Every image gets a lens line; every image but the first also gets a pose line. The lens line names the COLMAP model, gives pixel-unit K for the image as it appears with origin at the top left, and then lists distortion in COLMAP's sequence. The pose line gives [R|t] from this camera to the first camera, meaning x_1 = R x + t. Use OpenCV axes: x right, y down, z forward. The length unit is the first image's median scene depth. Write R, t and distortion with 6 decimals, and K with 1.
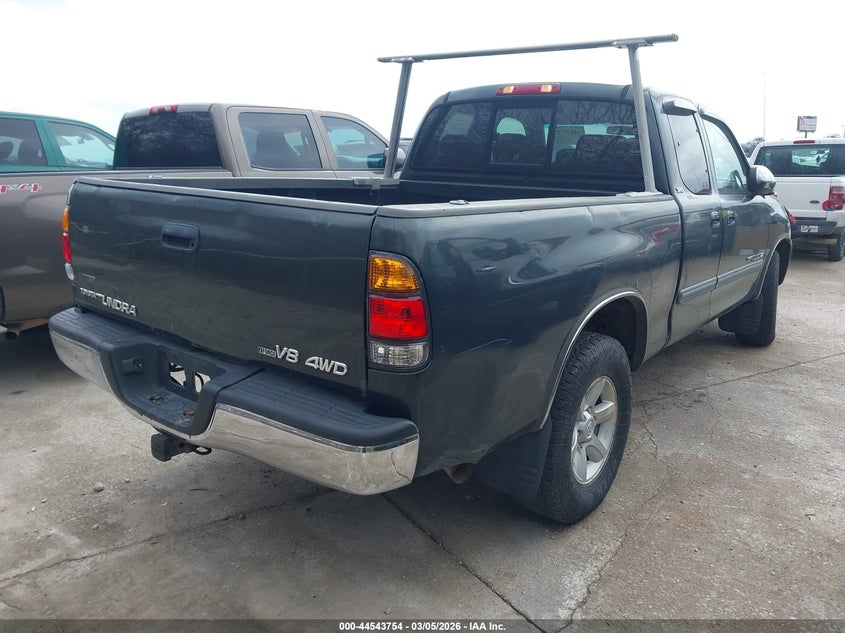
lens RADIAL K [[660.5, 0, 431.4], [0, 660.5, 315.2], [0, 0, 1]] dist [-0.008247, 0.001657]
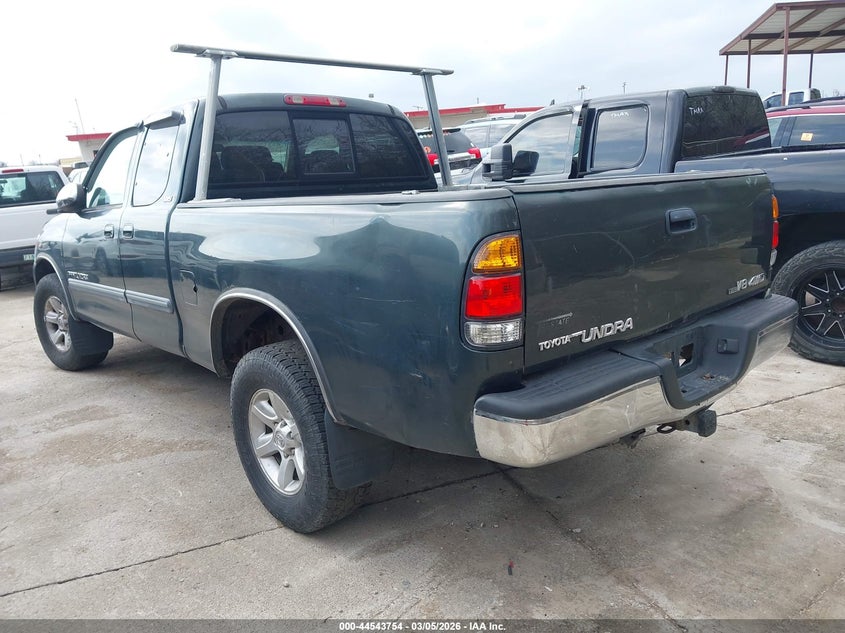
lens RADIAL K [[653.1, 0, 416.1], [0, 653.1, 317.7], [0, 0, 1]] dist [0.000499, -0.001297]
pose [[0.196145, -0.237616, 0.951349, -1.094641], [0.285531, 0.941994, 0.176409, -0.203985], [-0.938083, 0.237038, 0.252614, 0.860980]]
